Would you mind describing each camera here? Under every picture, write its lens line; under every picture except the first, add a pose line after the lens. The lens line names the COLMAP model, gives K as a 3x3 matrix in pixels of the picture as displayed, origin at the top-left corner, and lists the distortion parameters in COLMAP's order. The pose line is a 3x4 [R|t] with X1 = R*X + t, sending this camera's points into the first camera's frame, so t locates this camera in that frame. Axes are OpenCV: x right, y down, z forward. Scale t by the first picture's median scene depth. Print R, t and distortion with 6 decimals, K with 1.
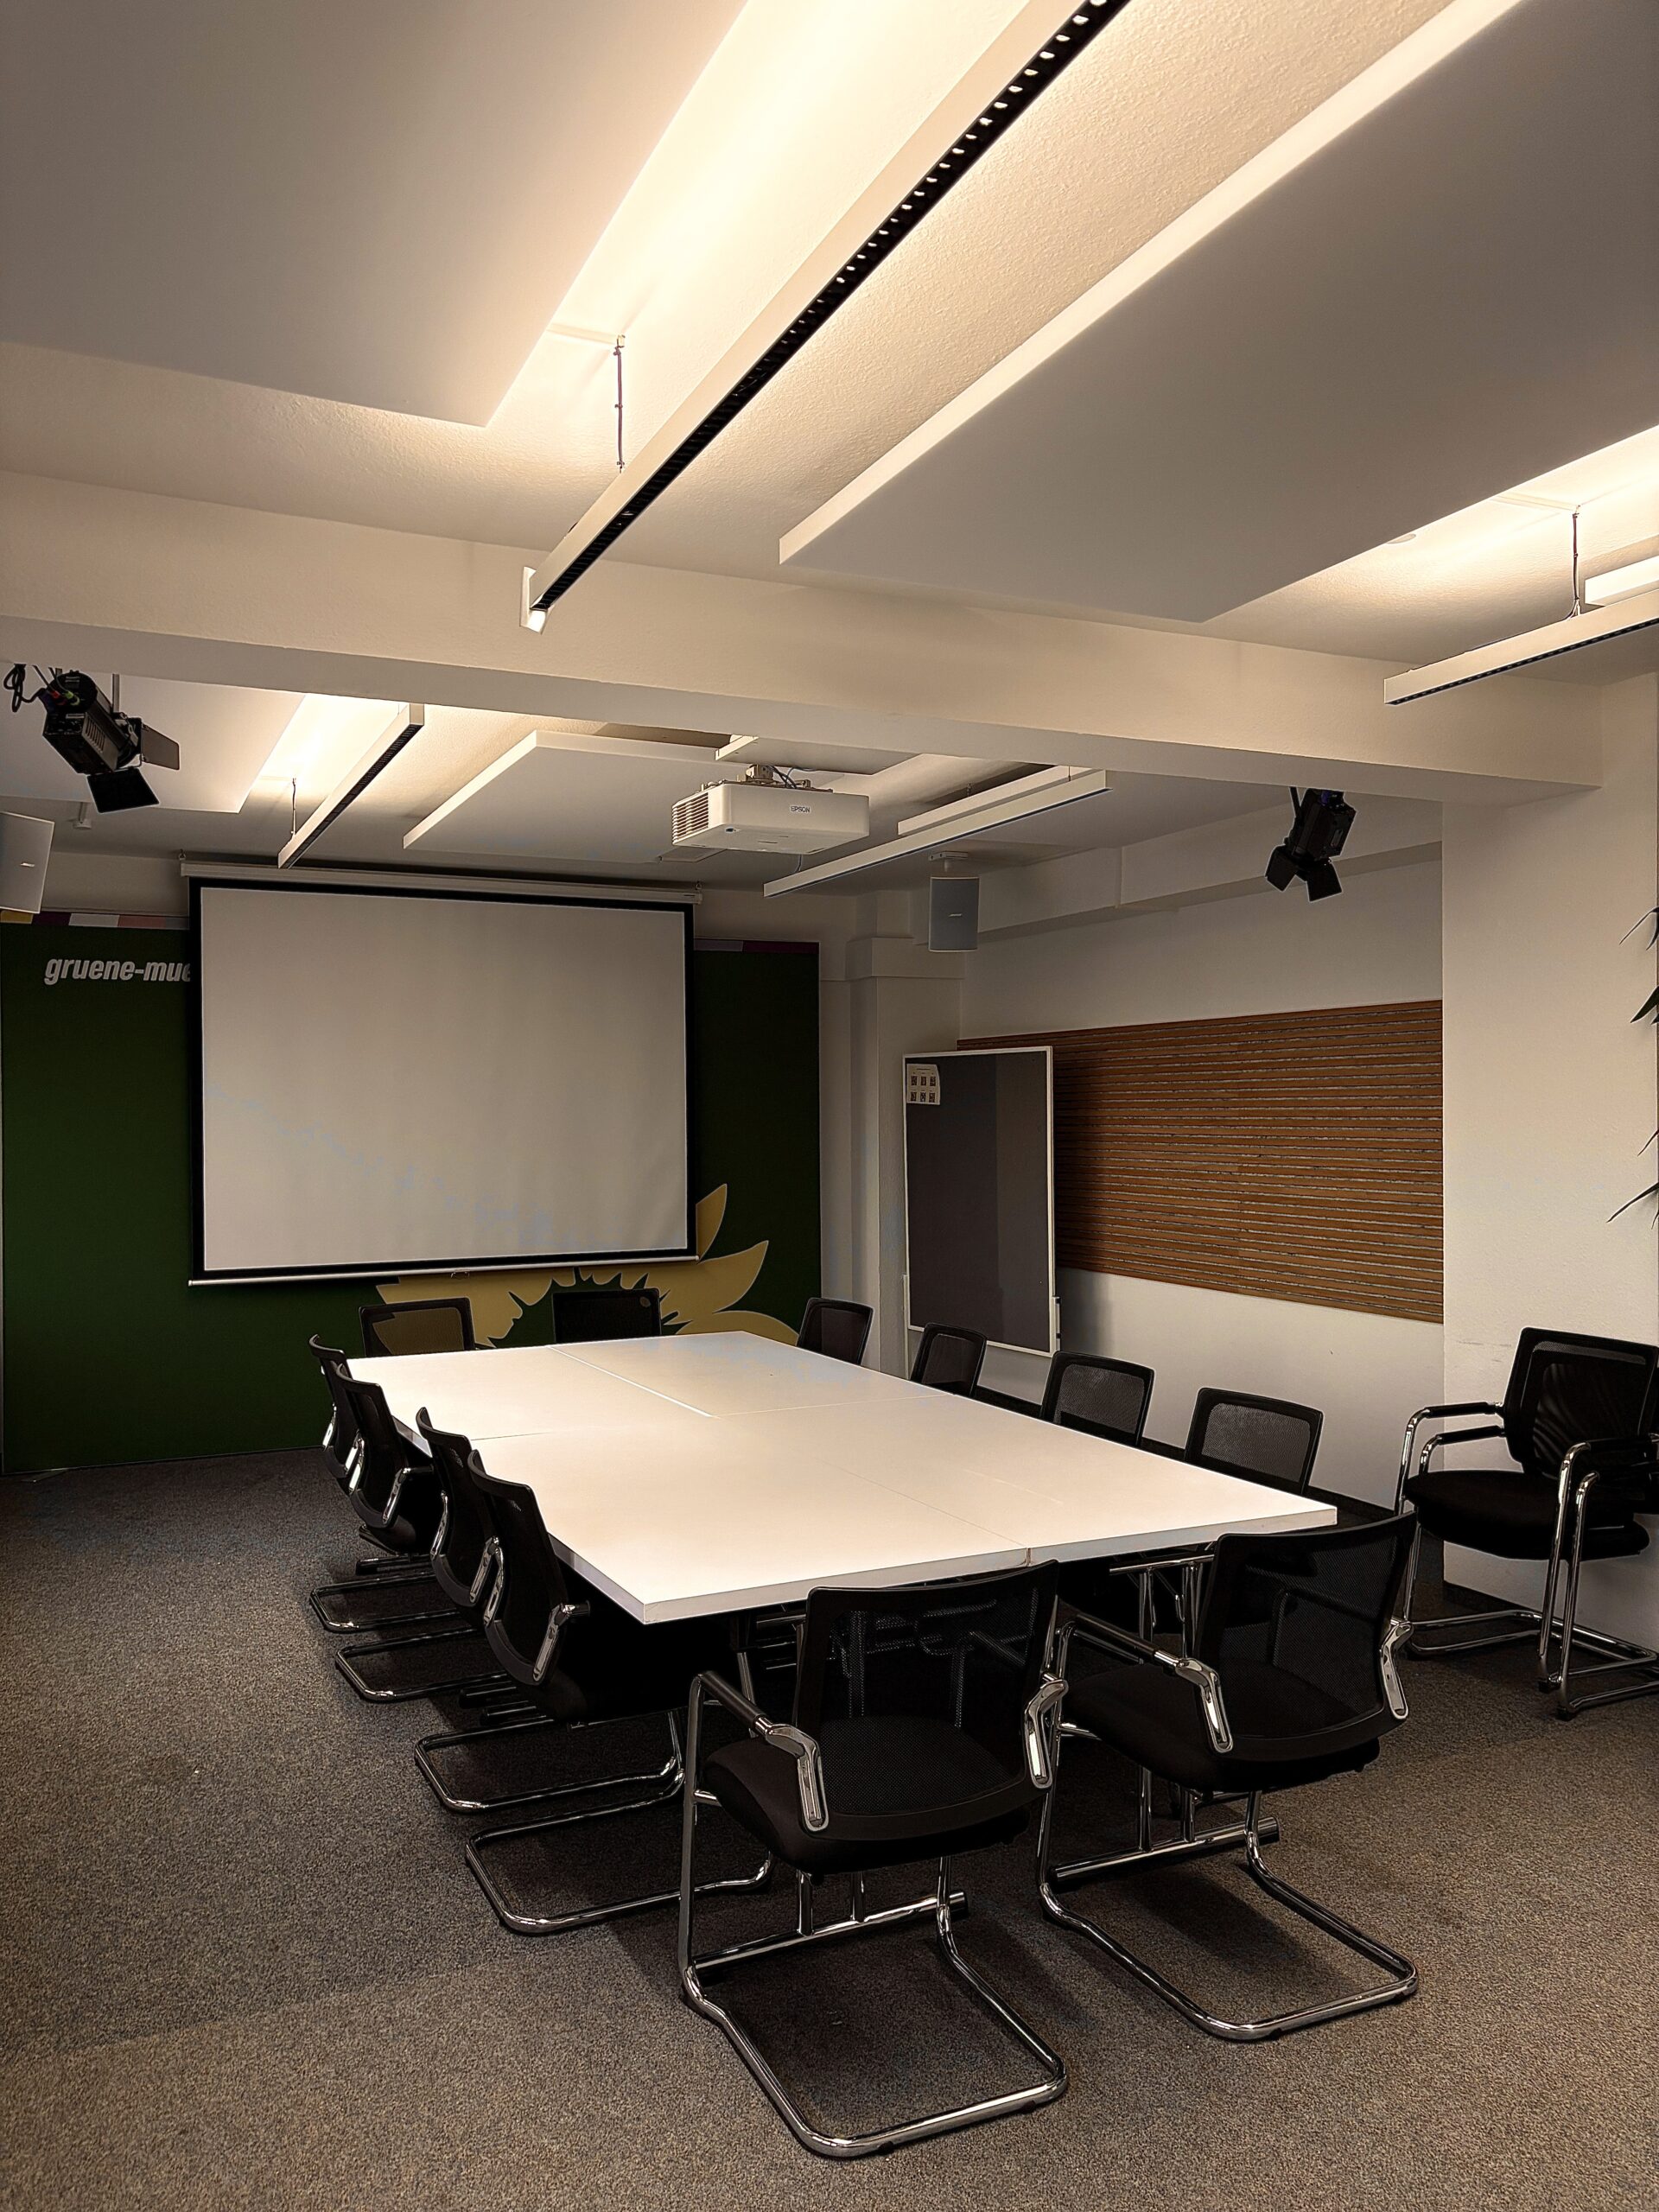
lens RADIAL K [[1665.1, 0, 827.1], [0, 1665.1, 1099.4], [0, 0, 1]] dist [0.000866, 0.000224]
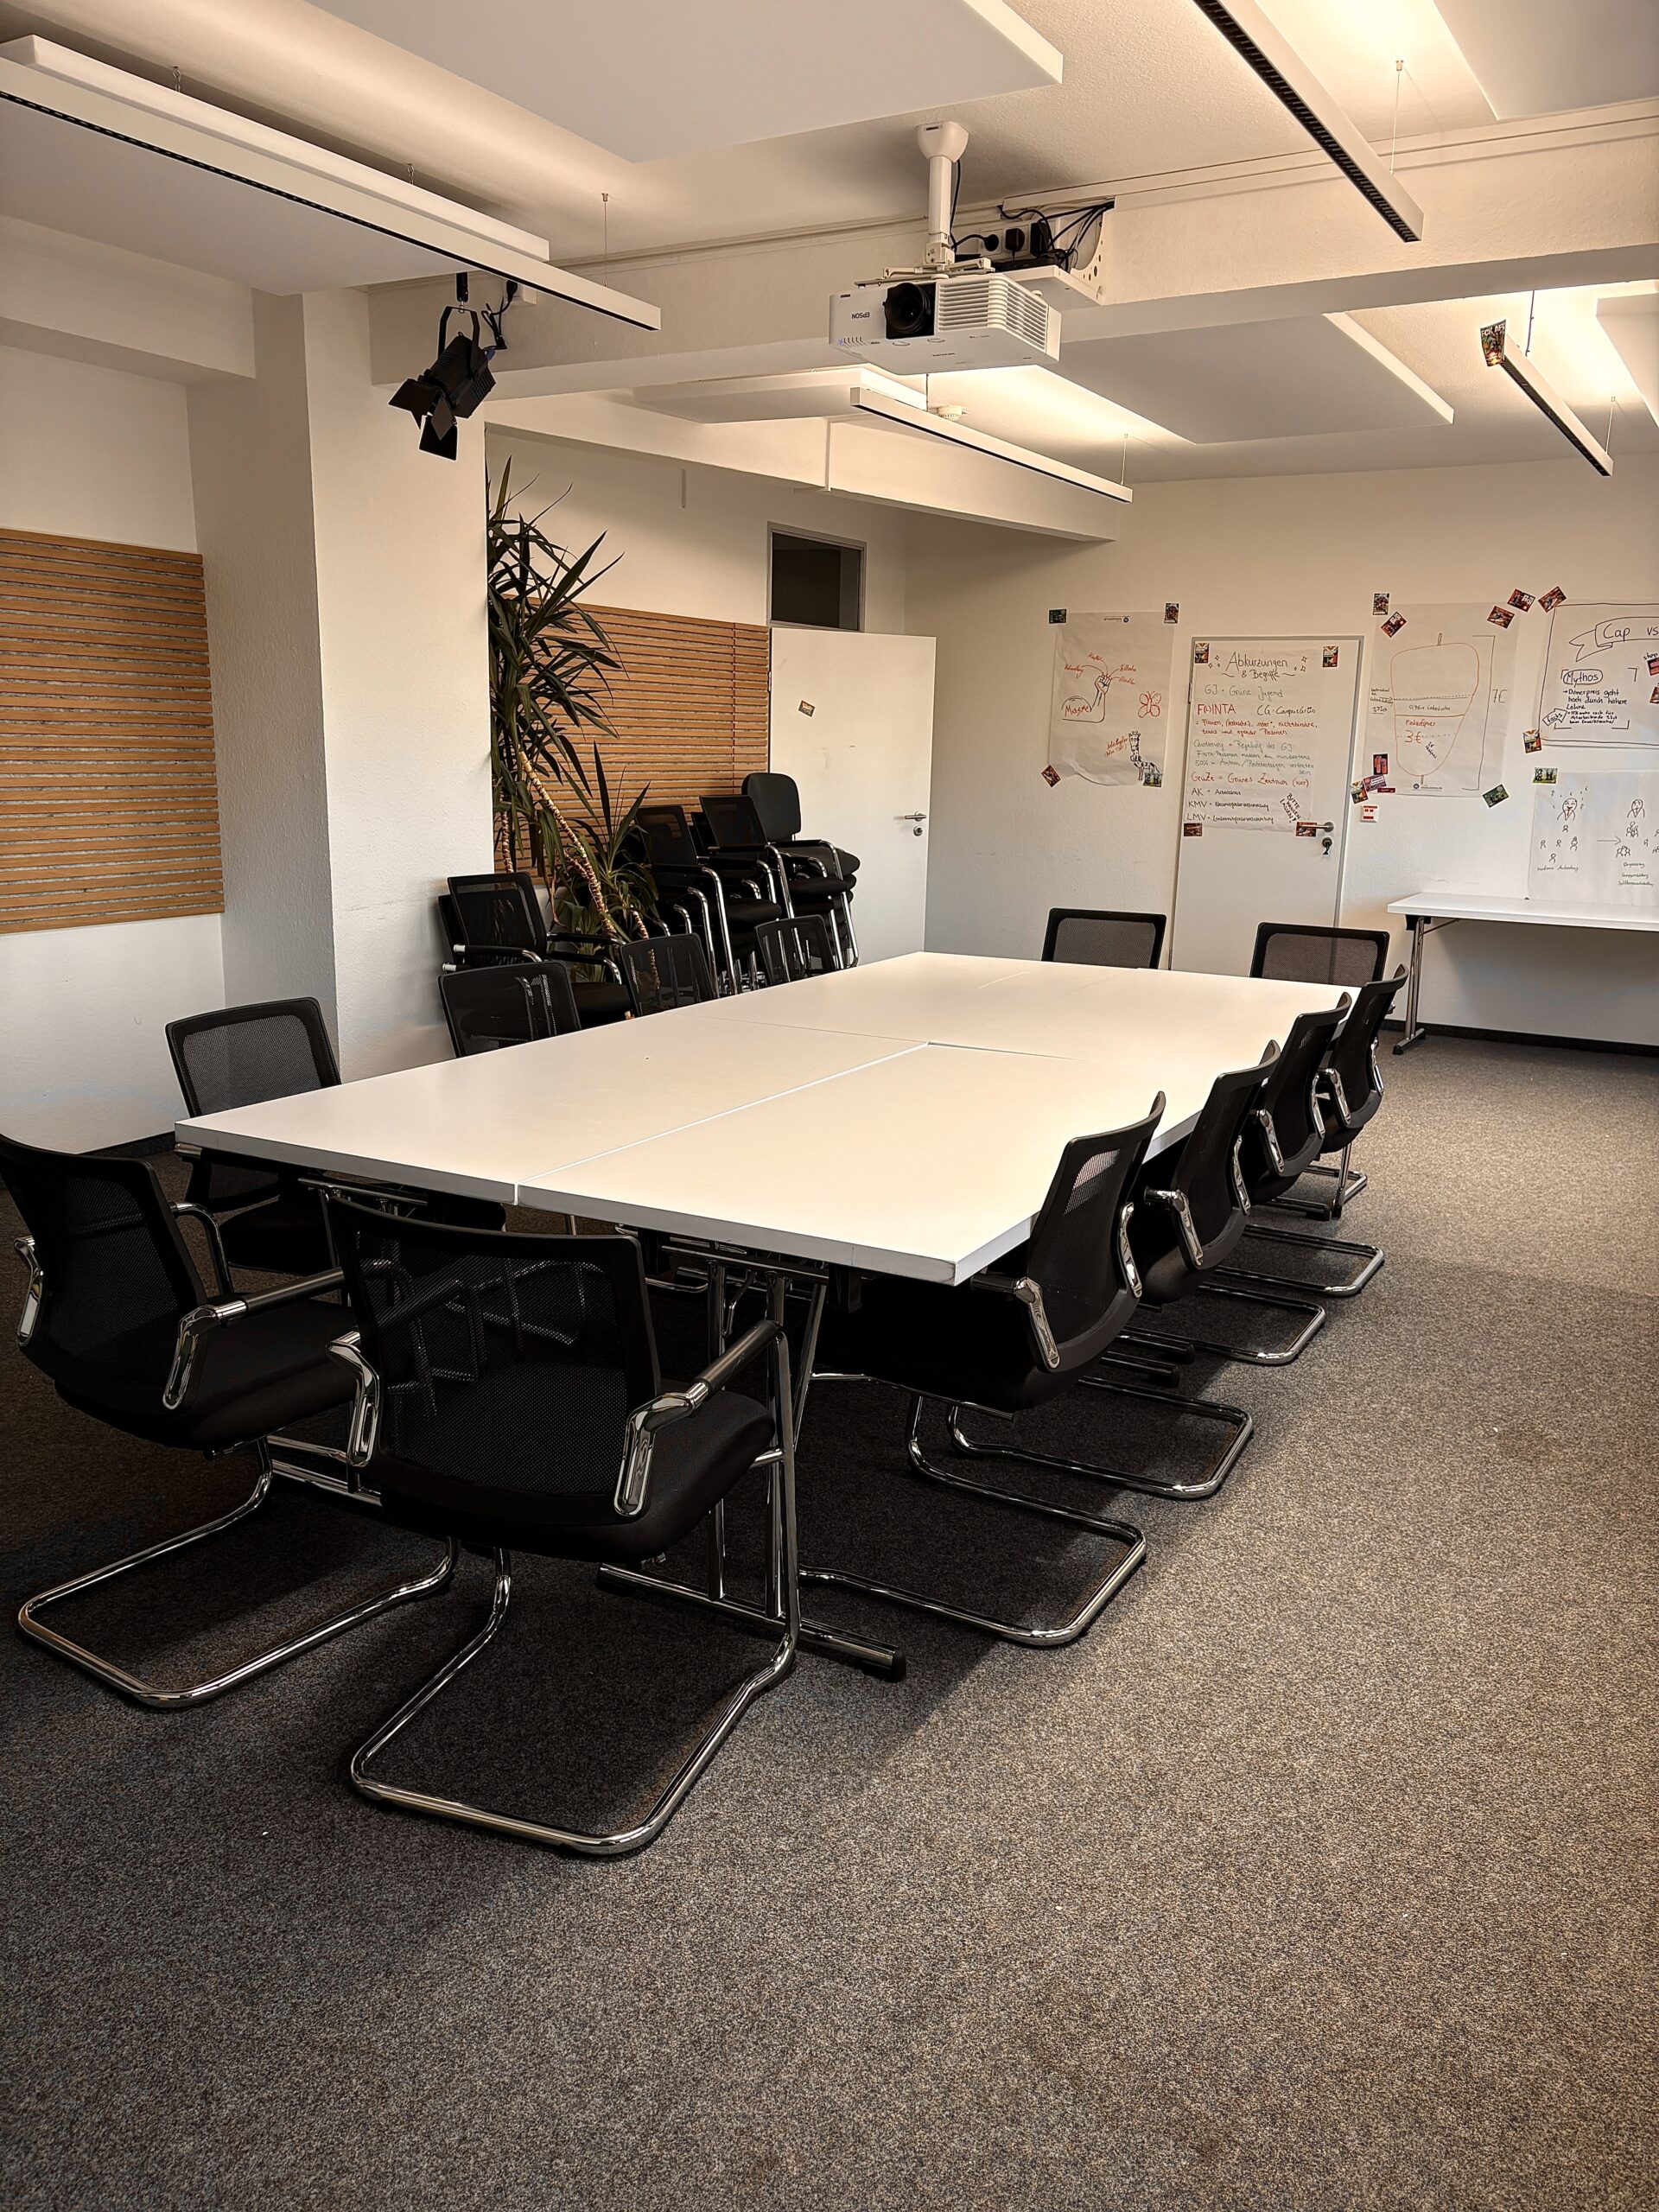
lens RADIAL K [[1665.1, 0, 822.7], [0, 1665.1, 1115.0], [0, 0, 1]] dist [0.000866, 0.000224]
pose [[-0.564003, -0.194814, 0.802464, -0.847067], [-0.024815, 0.975333, 0.219341, 0.044864], [-0.825400, 0.103796, -0.554925, 1.748421]]
